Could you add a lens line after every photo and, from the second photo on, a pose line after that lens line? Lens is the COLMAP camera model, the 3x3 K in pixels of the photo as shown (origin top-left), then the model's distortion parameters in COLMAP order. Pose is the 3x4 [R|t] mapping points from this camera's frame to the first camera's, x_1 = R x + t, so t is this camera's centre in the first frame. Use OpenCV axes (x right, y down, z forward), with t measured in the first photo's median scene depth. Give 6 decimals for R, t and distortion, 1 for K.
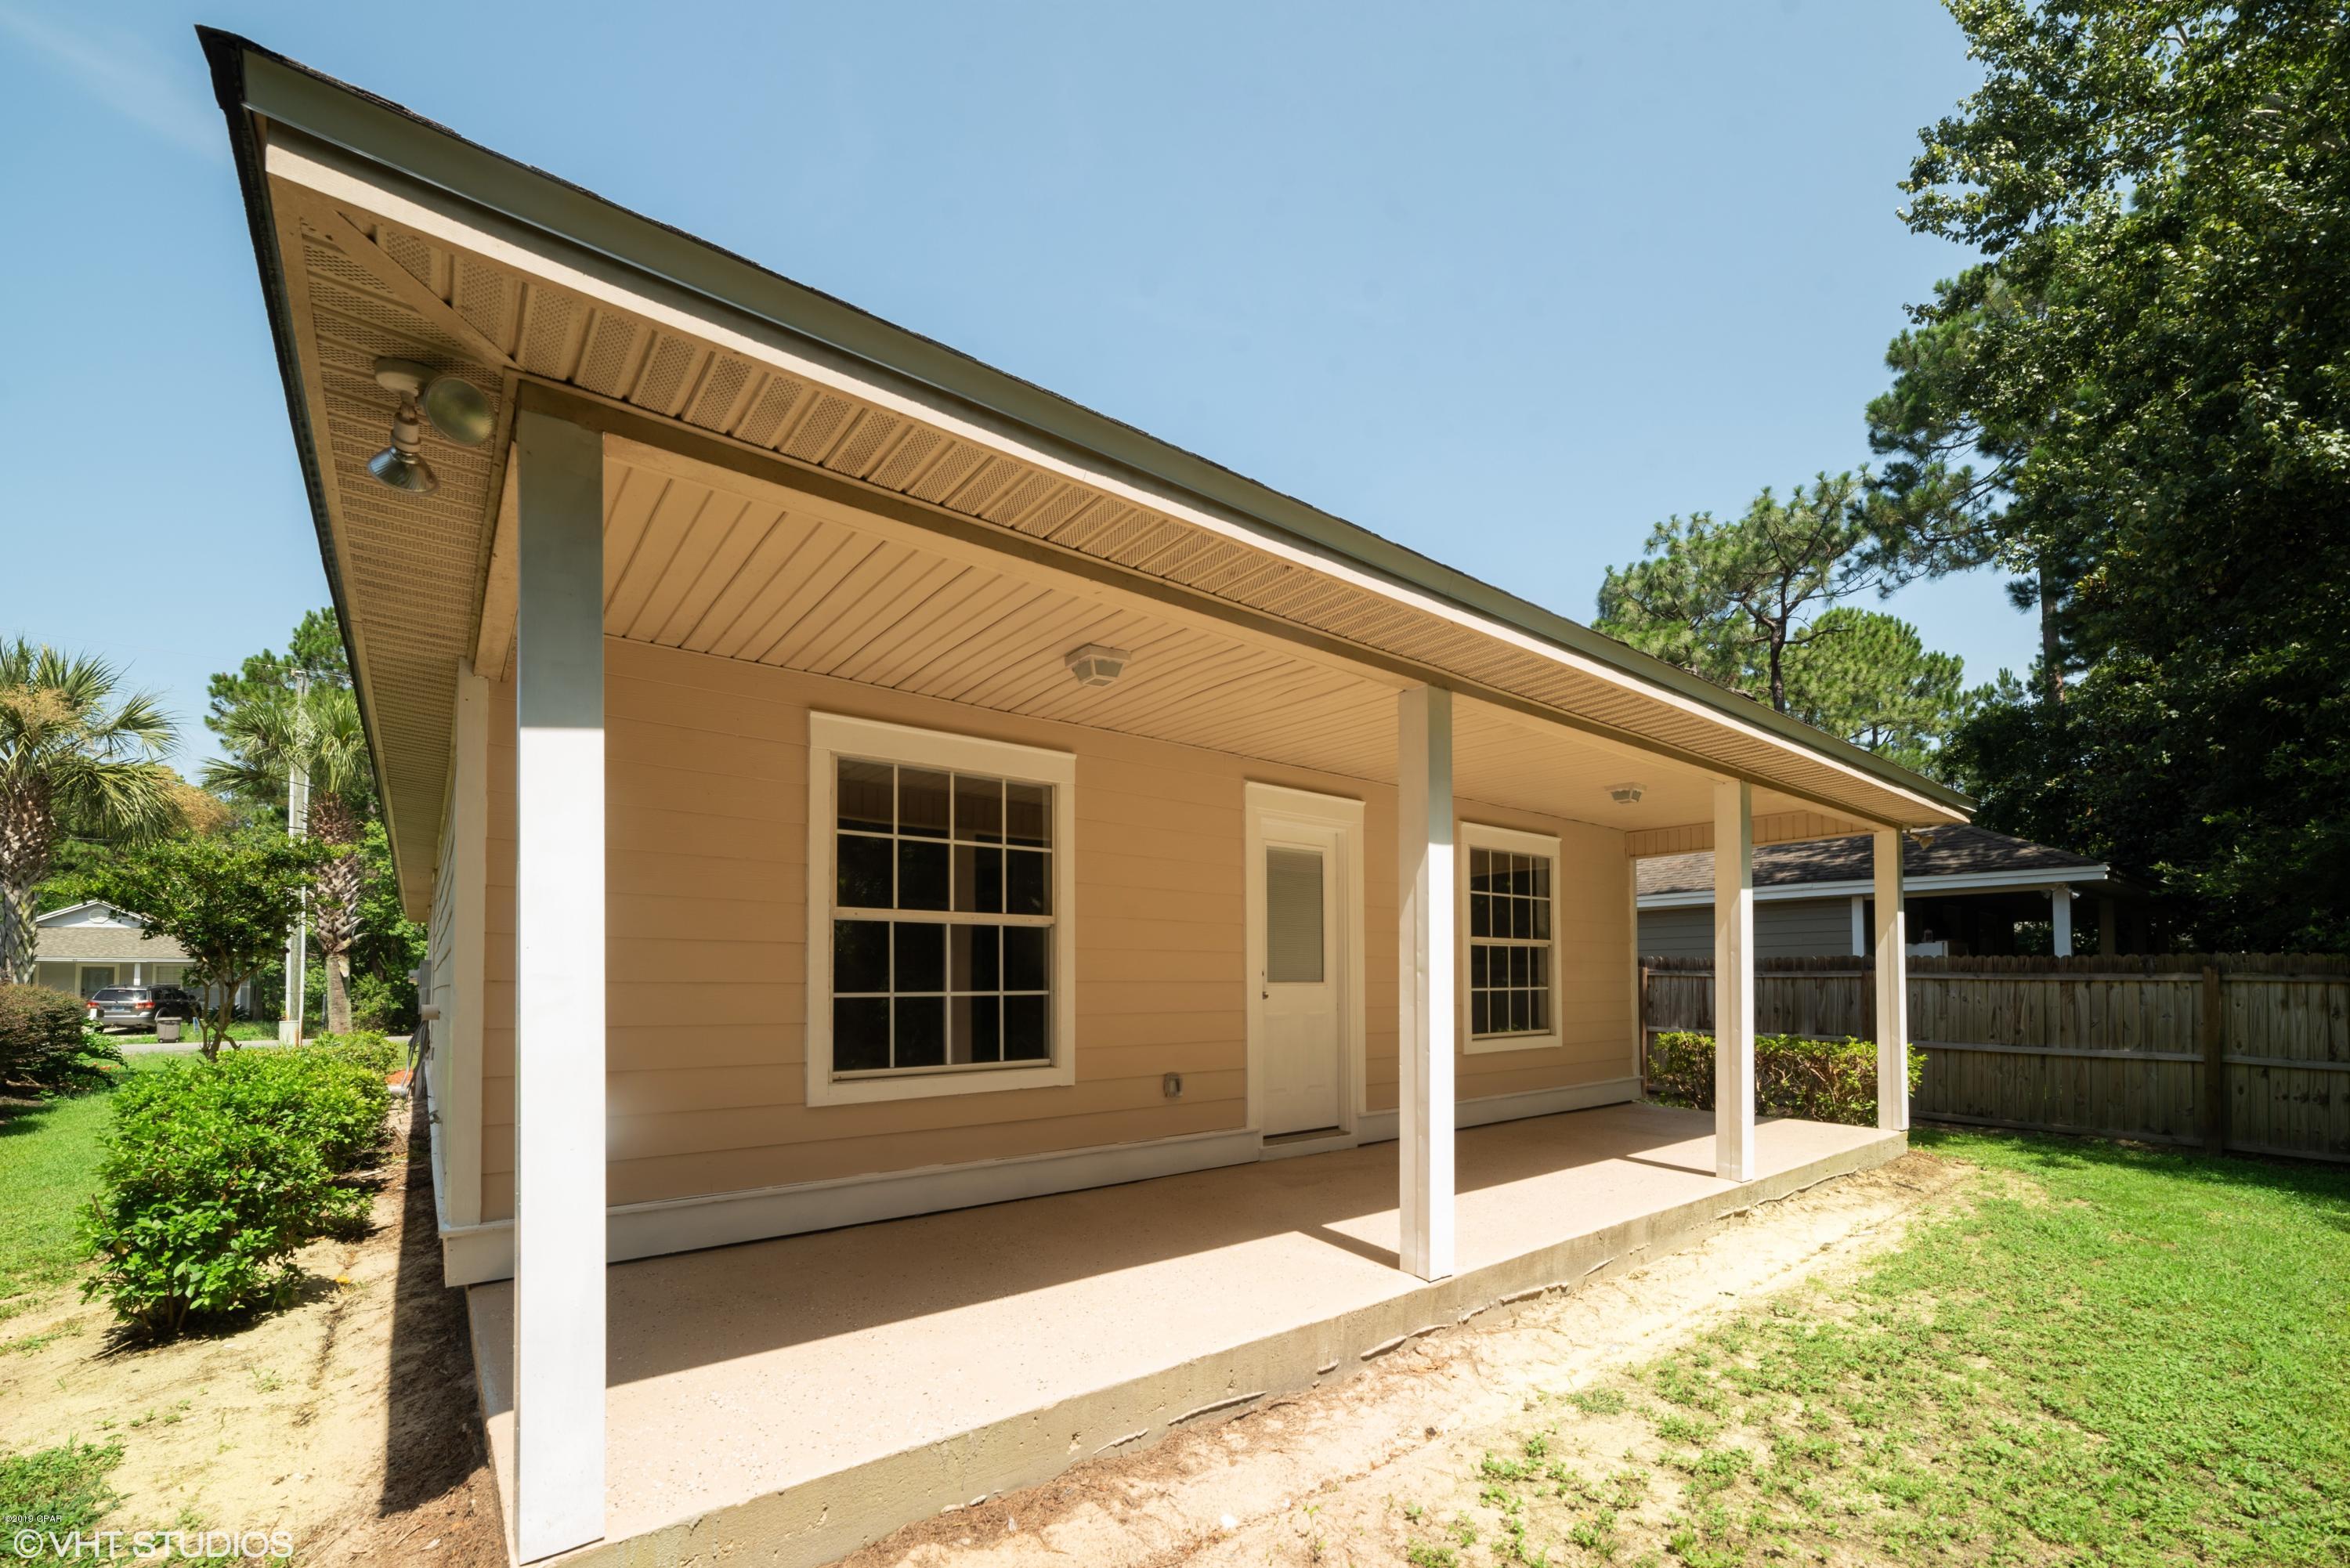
lens RADIAL K [[952.7, 0, 1175.7], [0, 952.7, 949.6], [0, 0, 1]] dist [0.001397, 0.000615]
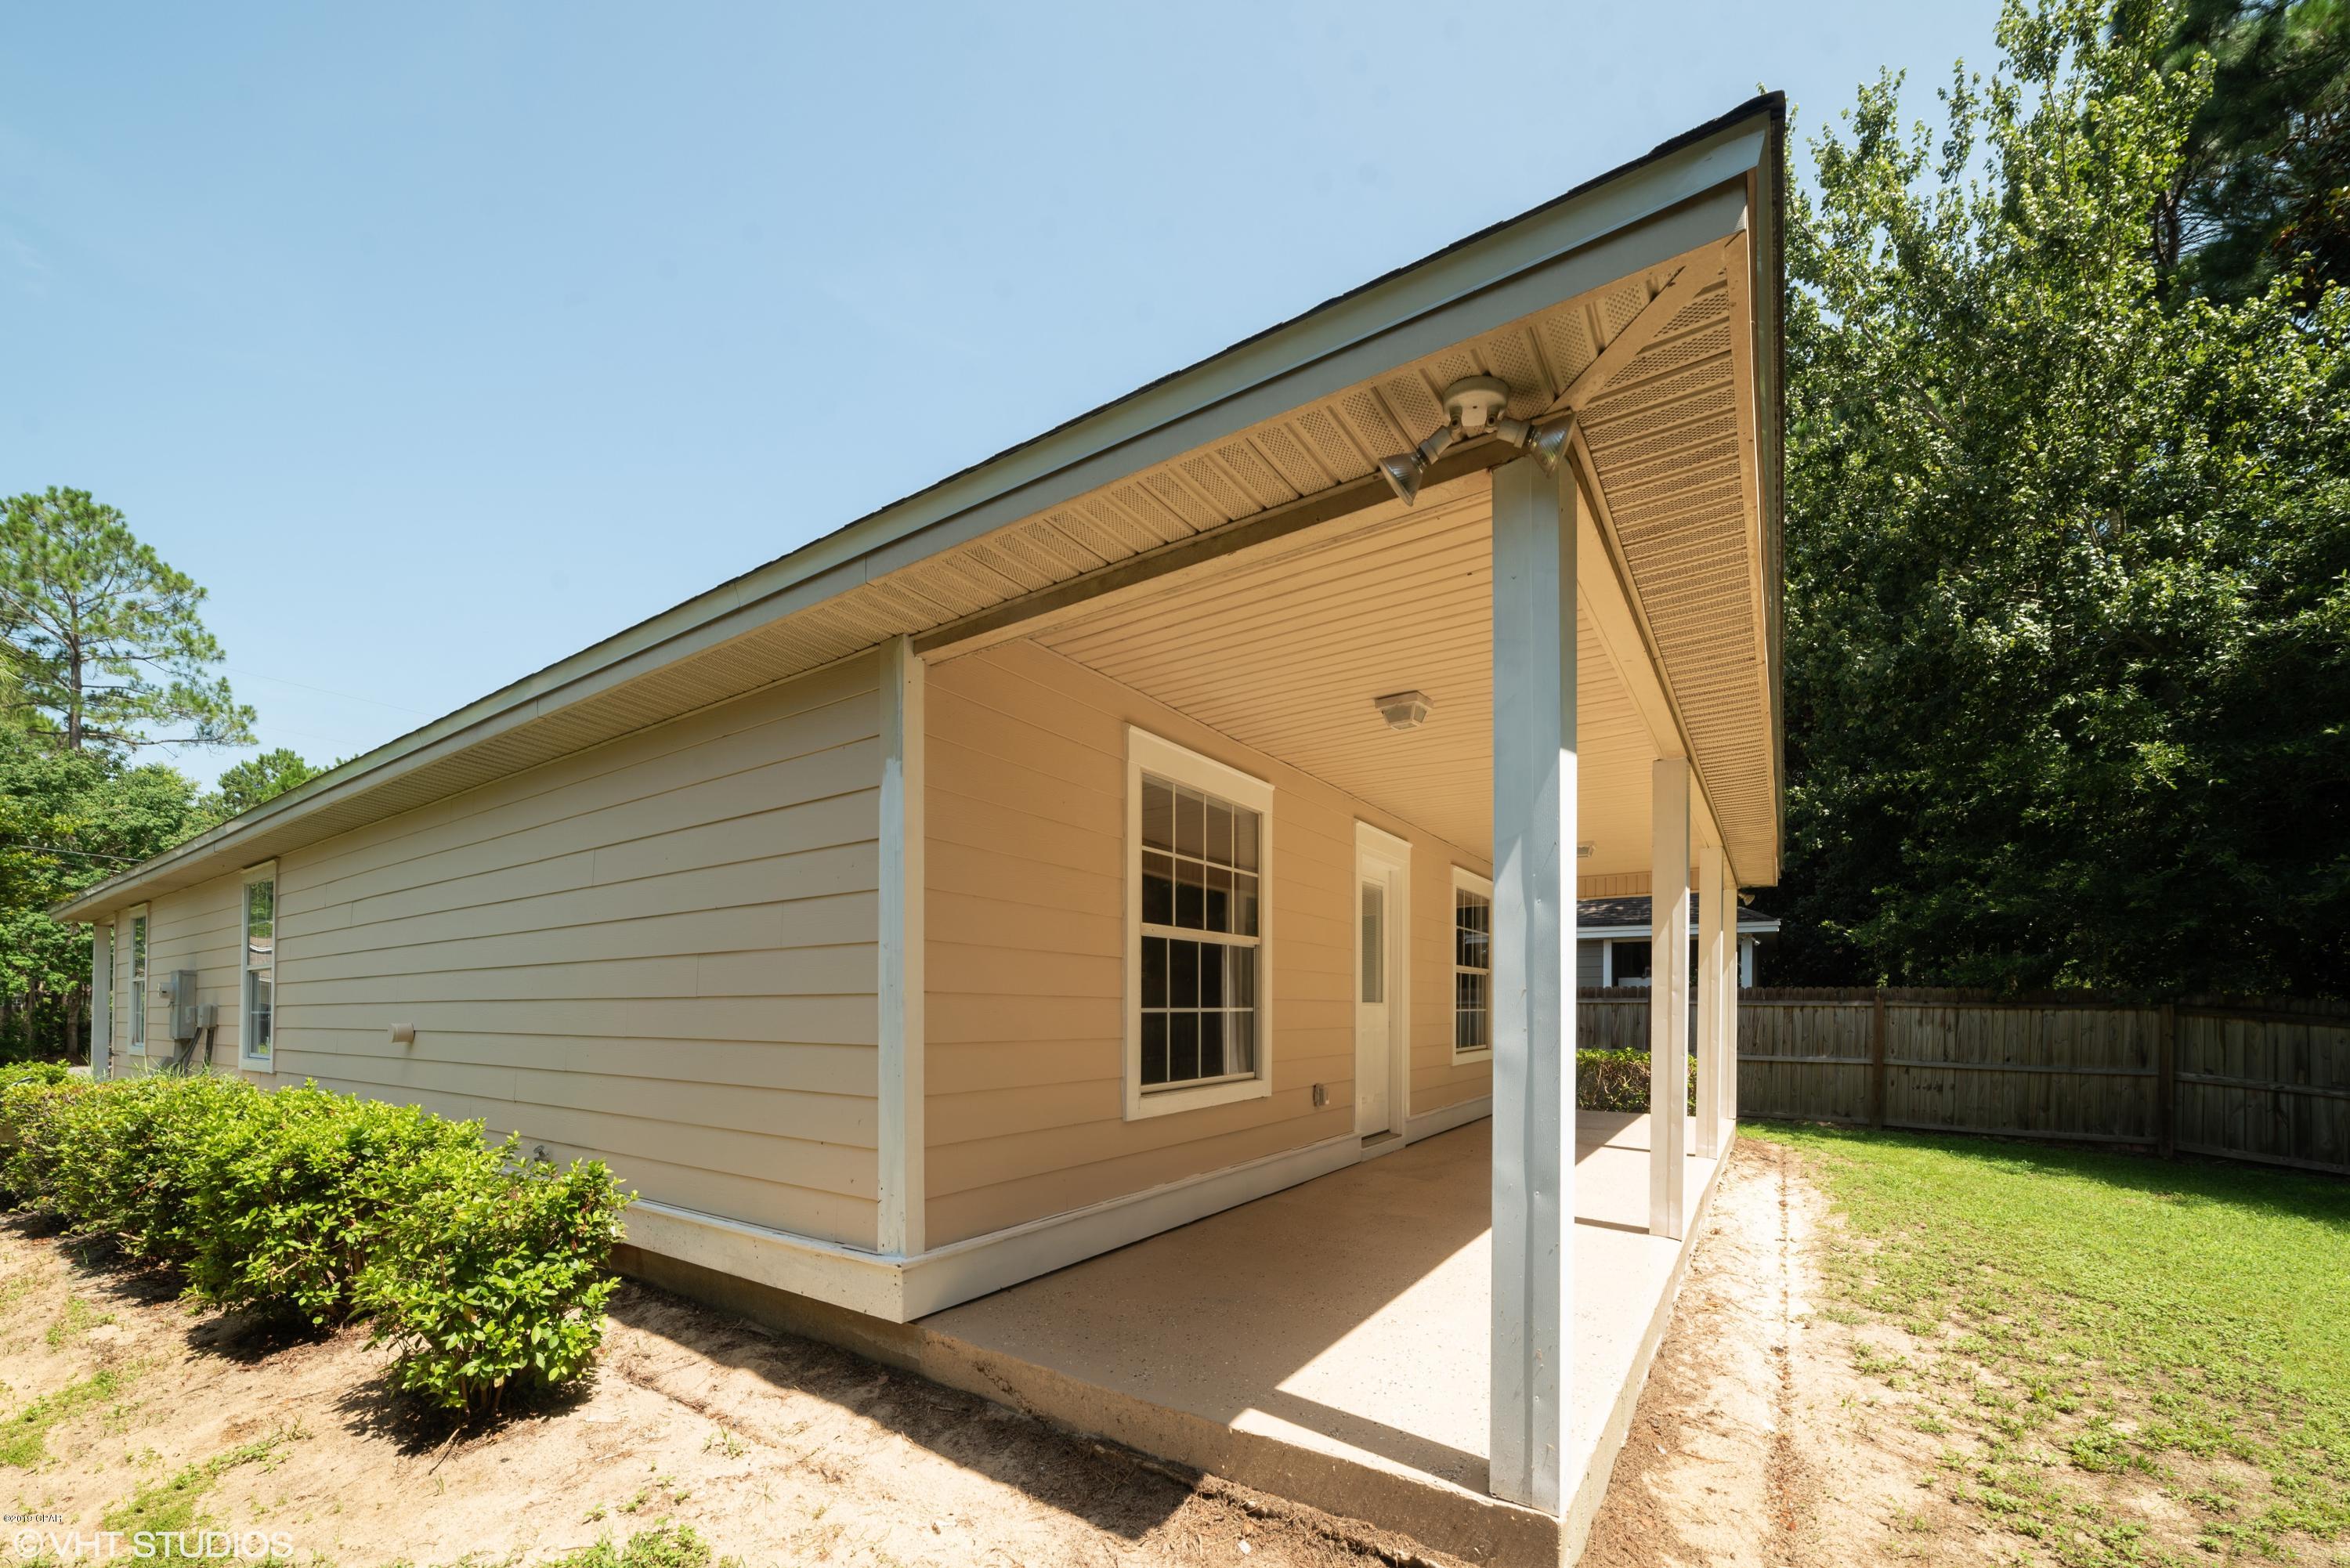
lens RADIAL K [[919.0, 0, 1175.7], [0, 919.0, 998.9], [0, 0, 1]] dist [0.001226, 0.000075]
pose [[0.951927, 0.006467, 0.306255, -0.380517], [-0.013813, 0.999666, 0.021825, 0.008392], [-0.306012, -0.025006, 0.951699, 0.036754]]
